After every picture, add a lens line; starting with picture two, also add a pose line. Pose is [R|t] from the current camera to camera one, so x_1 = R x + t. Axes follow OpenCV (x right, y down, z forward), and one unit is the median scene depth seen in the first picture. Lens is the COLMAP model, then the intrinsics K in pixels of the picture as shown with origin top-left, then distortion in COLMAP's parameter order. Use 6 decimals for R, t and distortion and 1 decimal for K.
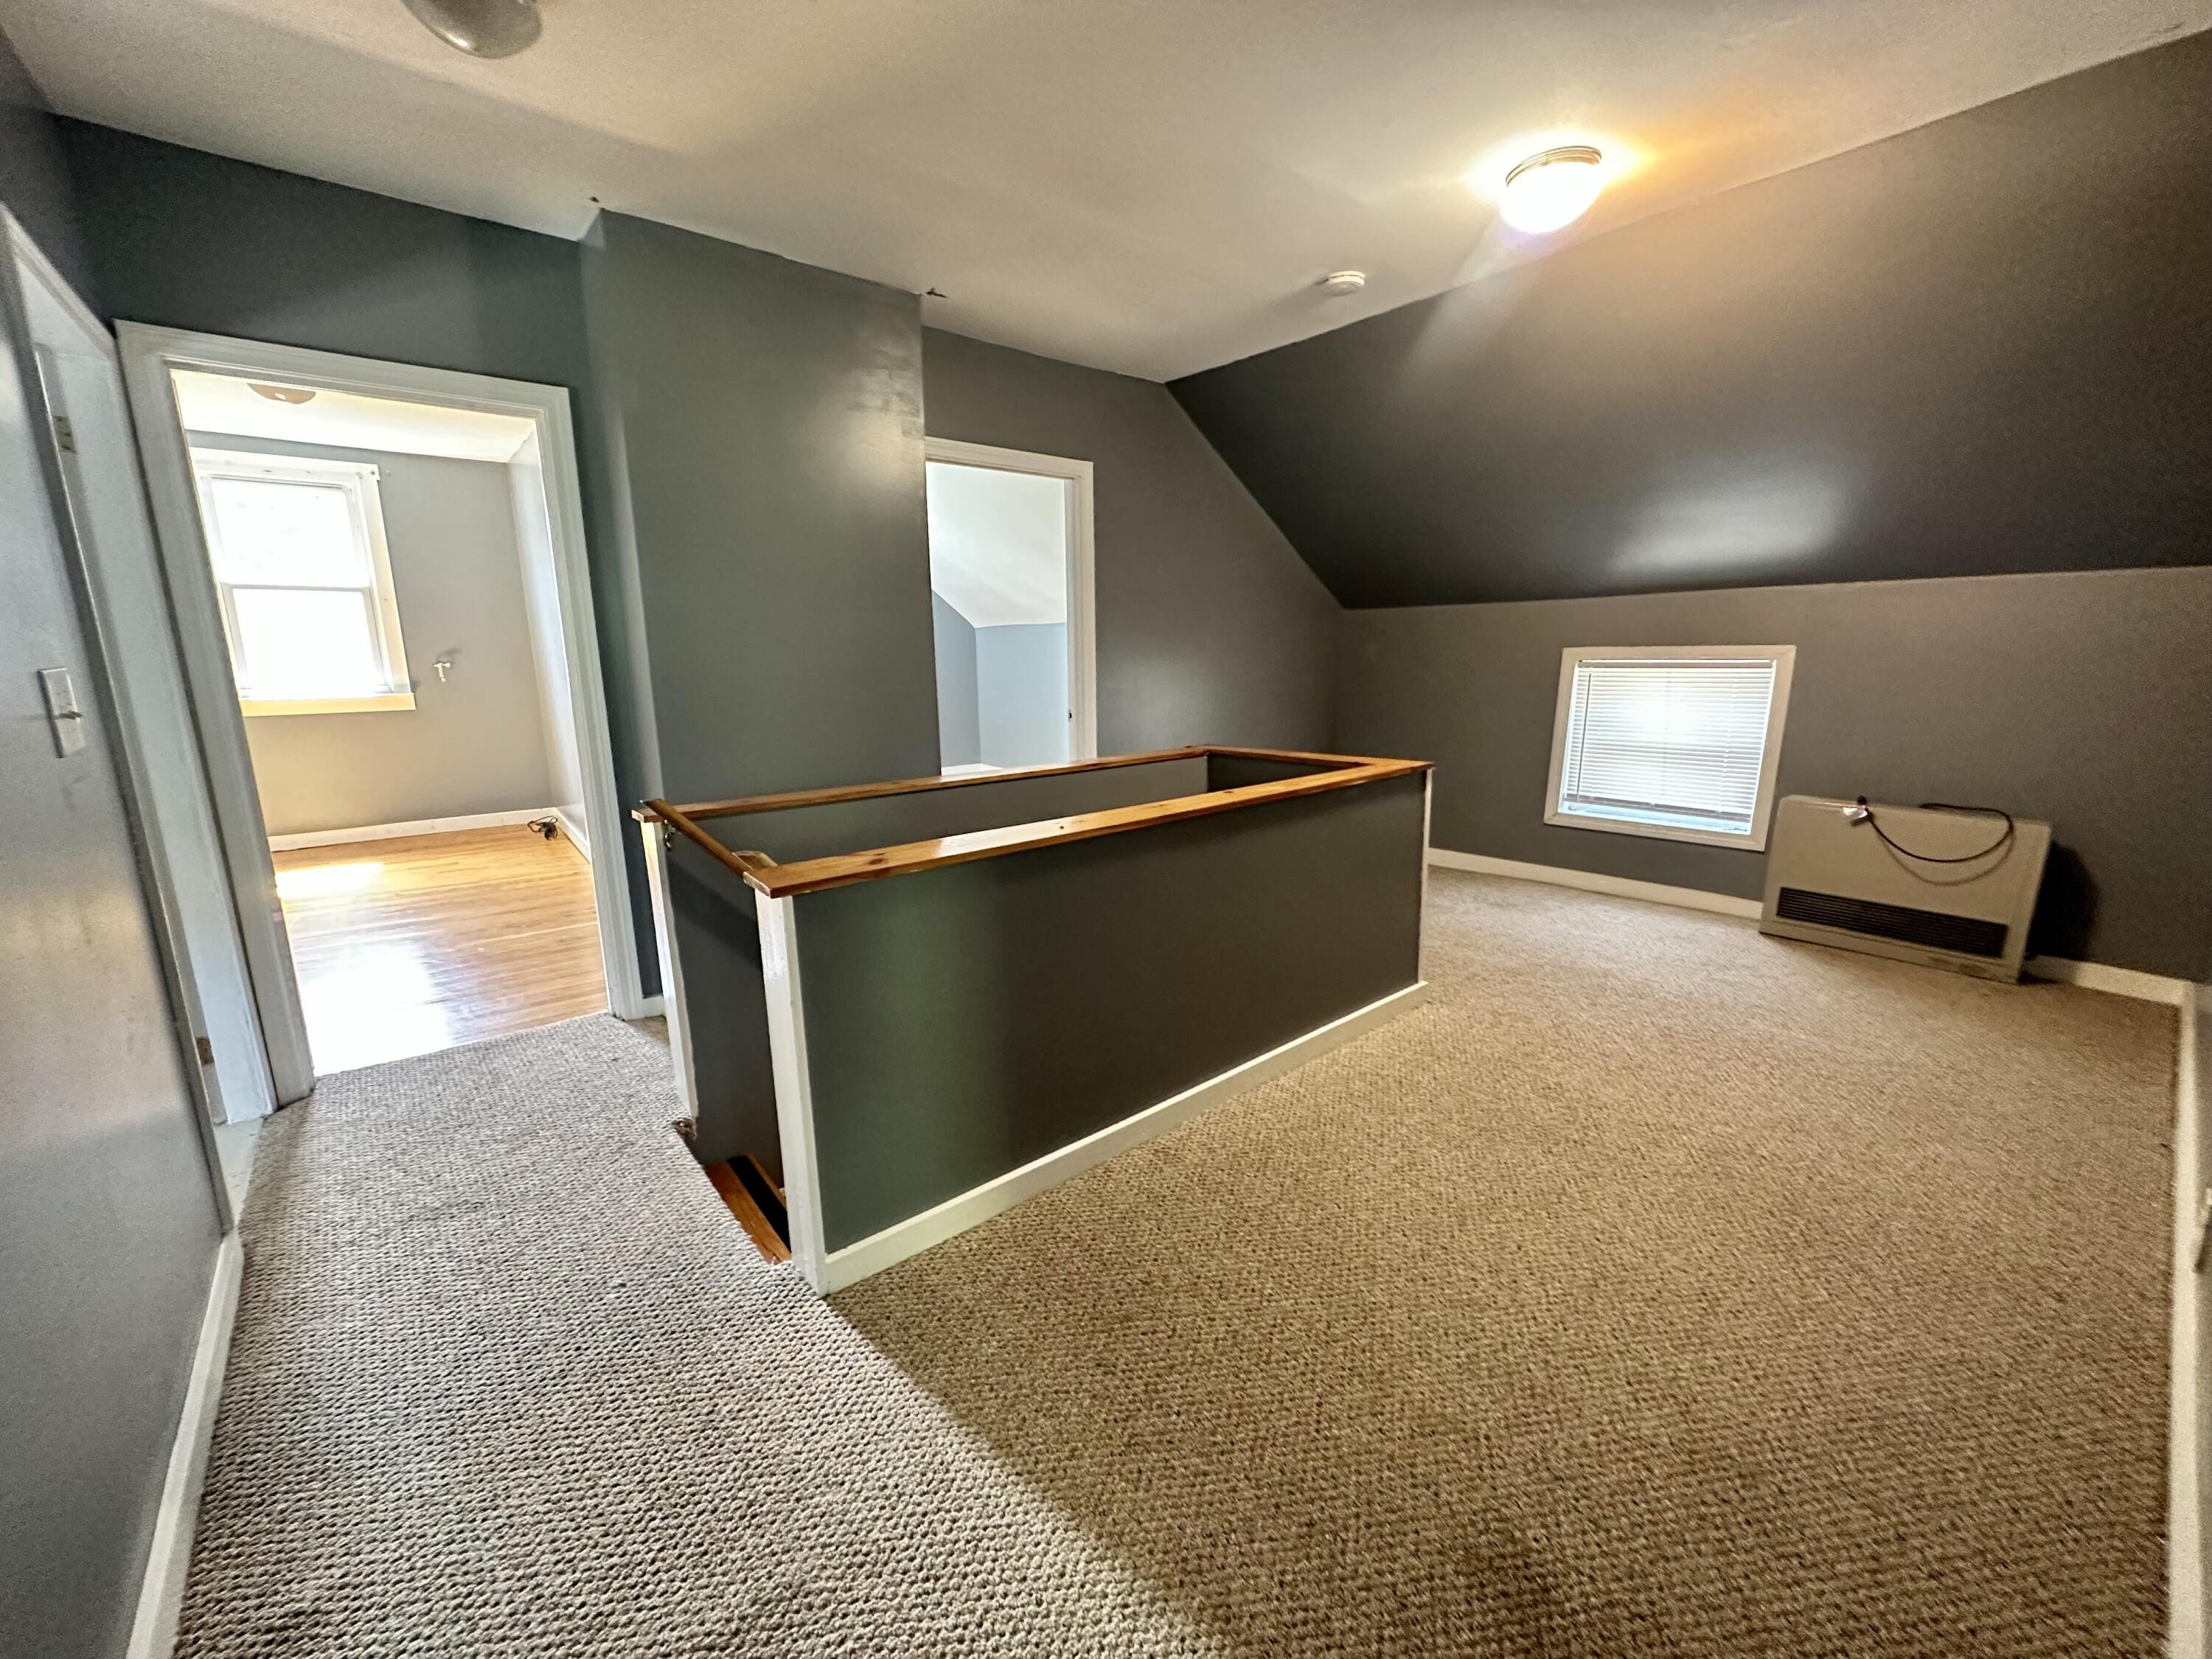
lens RADIAL K [[902.2, 0, 1106.0], [0, 902.2, 829.5], [0, 0, 1]] dist [0.001921, 0.000082]
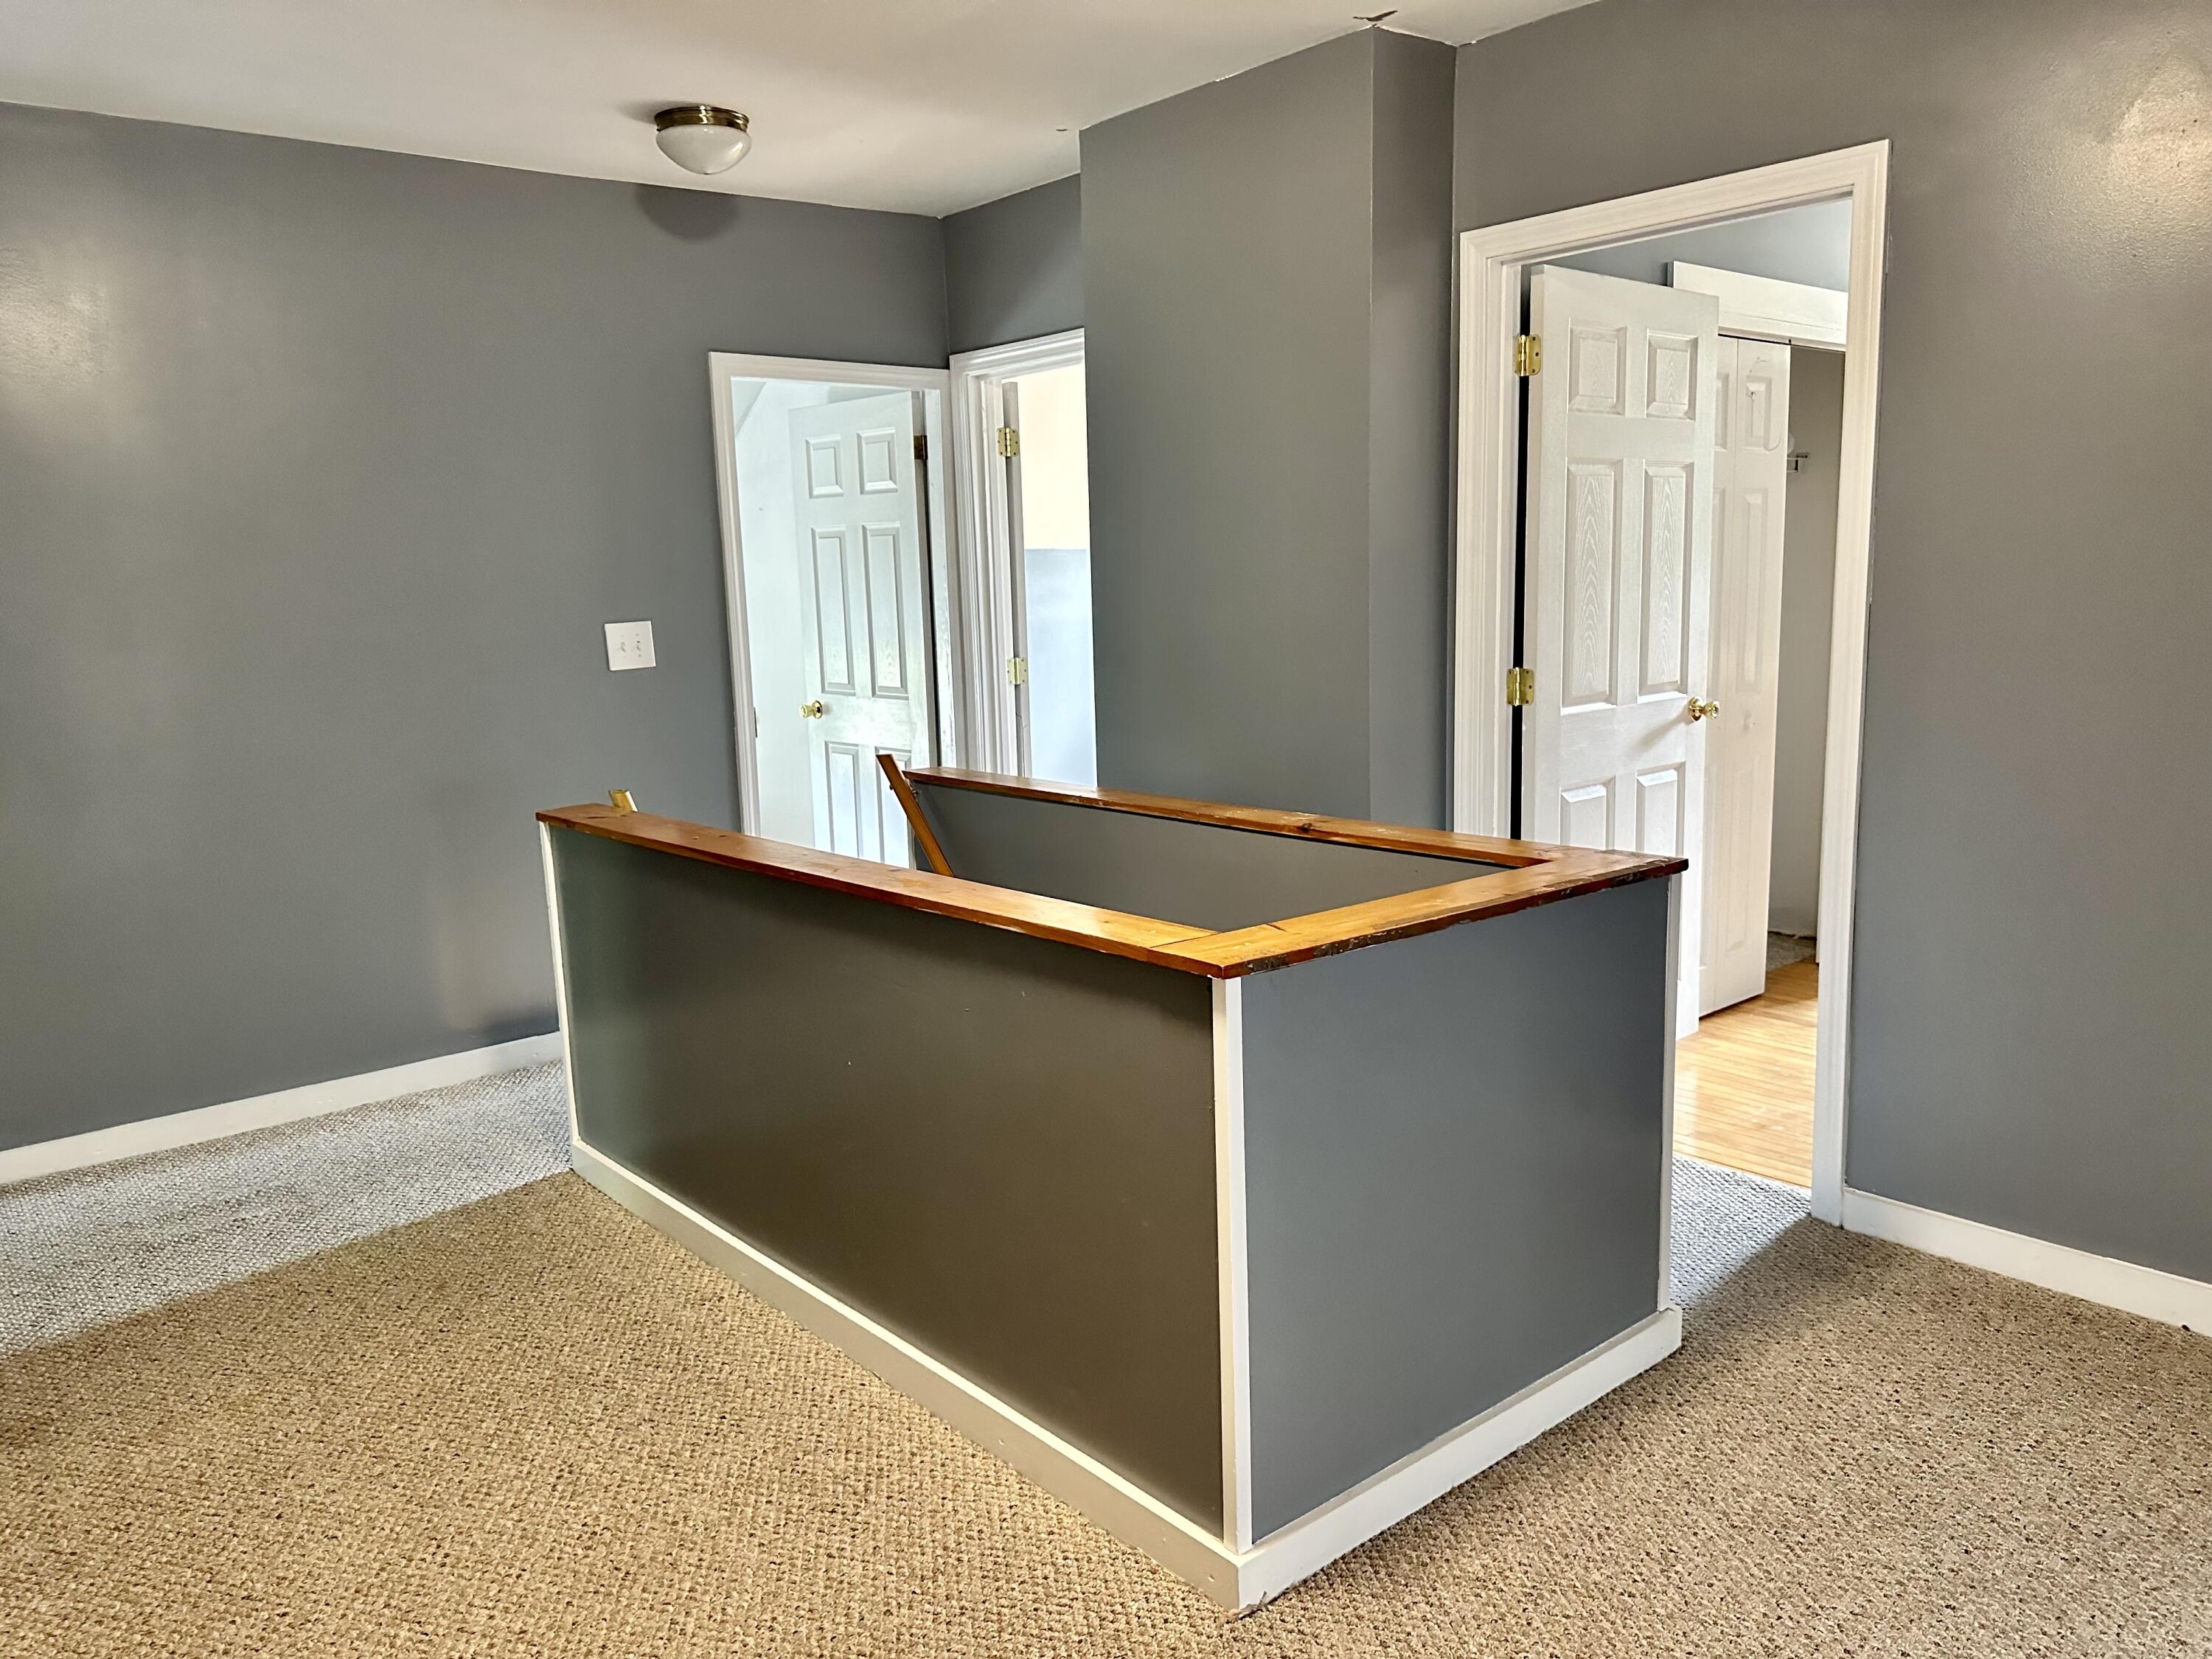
lens RADIAL K [[1603.2, 0, 1106.0], [0, 1603.2, 829.5], [0, 0, 1]] dist [0.004897, 0.001712]
pose [[0.021607, 0.177061, -0.983963, 1.184562], [-0.174858, 0.969692, 0.170653, -0.277203], [0.984357, 0.168367, 0.051912, 1.055758]]
